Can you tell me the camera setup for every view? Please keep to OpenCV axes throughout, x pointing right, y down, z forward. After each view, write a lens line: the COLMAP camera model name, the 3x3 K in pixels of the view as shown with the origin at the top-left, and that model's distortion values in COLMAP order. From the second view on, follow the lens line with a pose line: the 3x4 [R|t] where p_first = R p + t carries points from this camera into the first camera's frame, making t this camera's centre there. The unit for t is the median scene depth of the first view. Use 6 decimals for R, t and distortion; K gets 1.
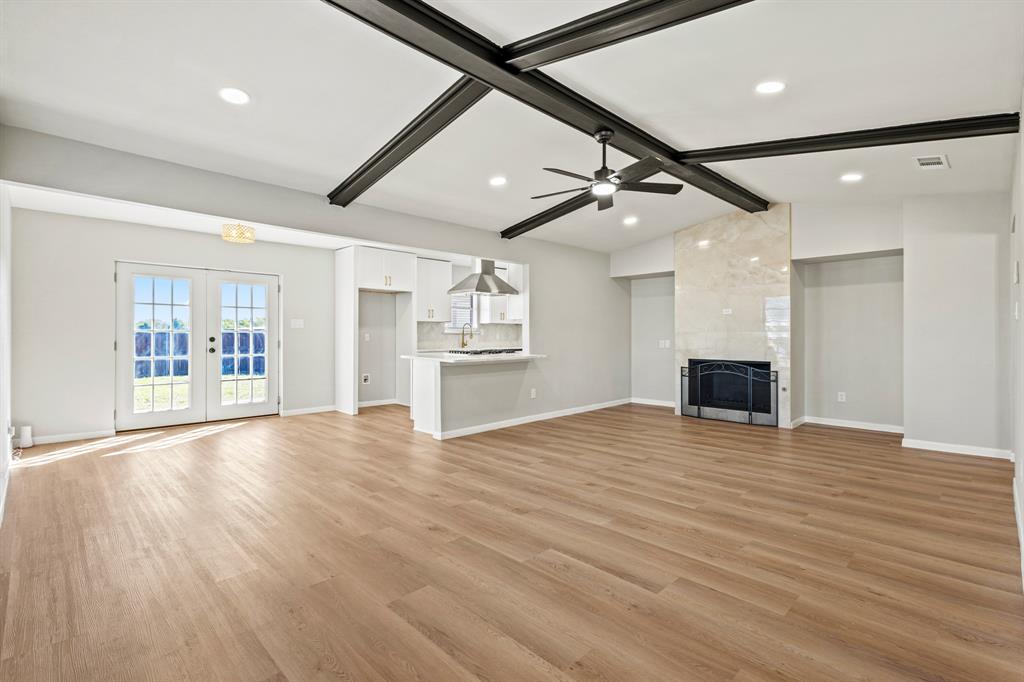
lens RADIAL K [[480.0, 0, 514.5], [0, 480.0, 338.1], [0, 0, 1]] dist [0.013330, -0.003805]
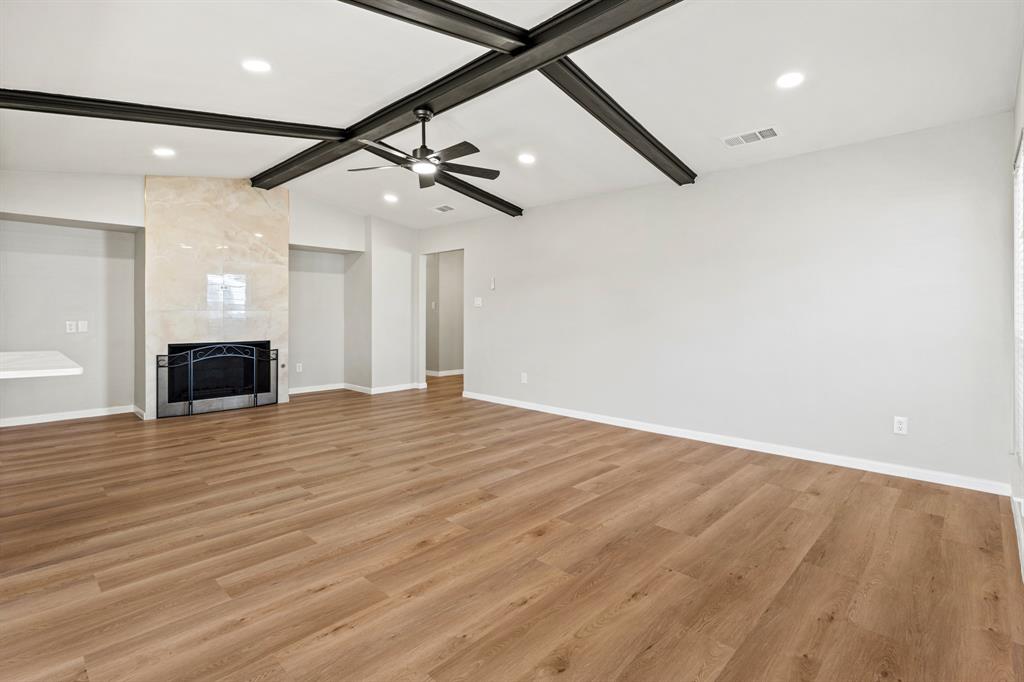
lens RADIAL K [[480.0, 0, 521.2], [0, 480.0, 329.4], [0, 0, 1]] dist [0.013330, -0.003805]
pose [[-0.033927, -0.029919, 0.998976, -0.492853], [0.003035, 0.999544, 0.030039, -0.003328], [-0.999420, 0.004051, -0.033821, 0.501641]]
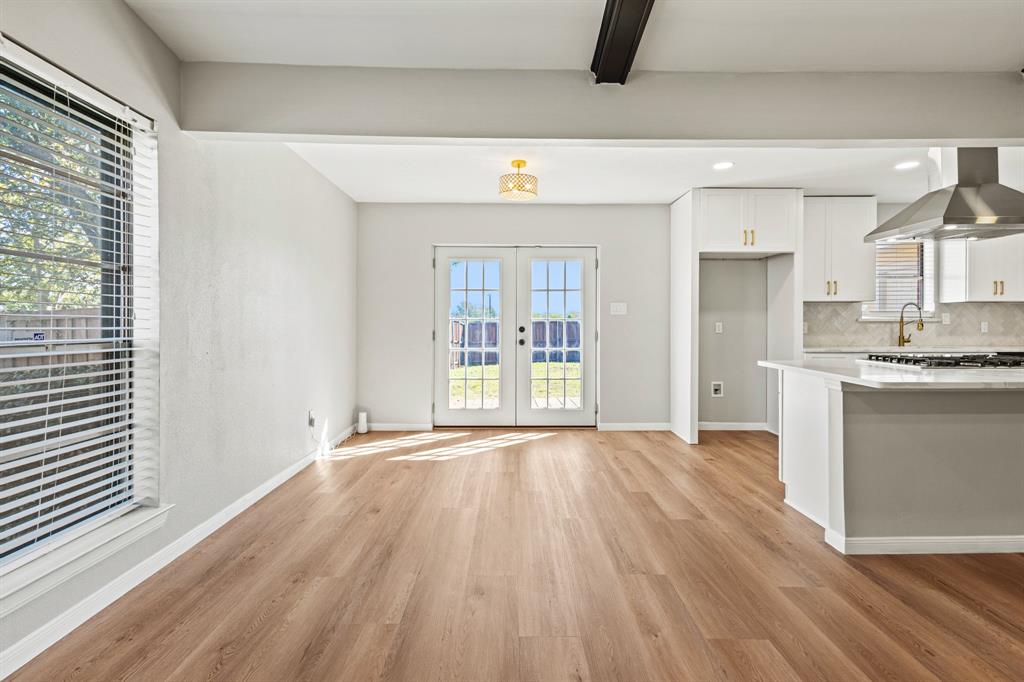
lens RADIAL K [[480.0, 0, 513.3], [0, 480.0, 325.0], [0, 0, 1]] dist [0.013330, -0.003805]
pose [[0.712865, -0.000318, -0.701302, -0.048708], [-0.003976, 0.999982, -0.004495, -0.001057], [0.701290, 0.005992, 0.712850, 0.395022]]
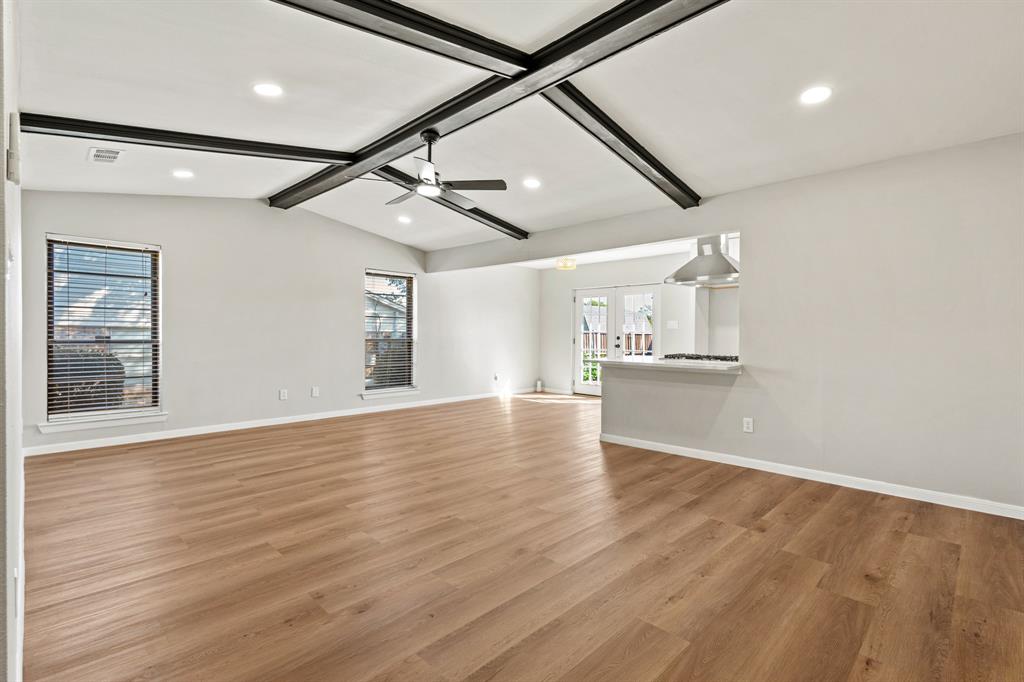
lens RADIAL K [[480.0, 0, 513.8], [0, 480.0, 332.5], [0, 0, 1]] dist [0.013330, -0.003805]
pose [[0.001753, -0.003272, -0.999993, 0.734028], [-0.010824, 0.999936, -0.003290, -0.005282], [0.999940, 0.010830, 0.001718, 0.714060]]
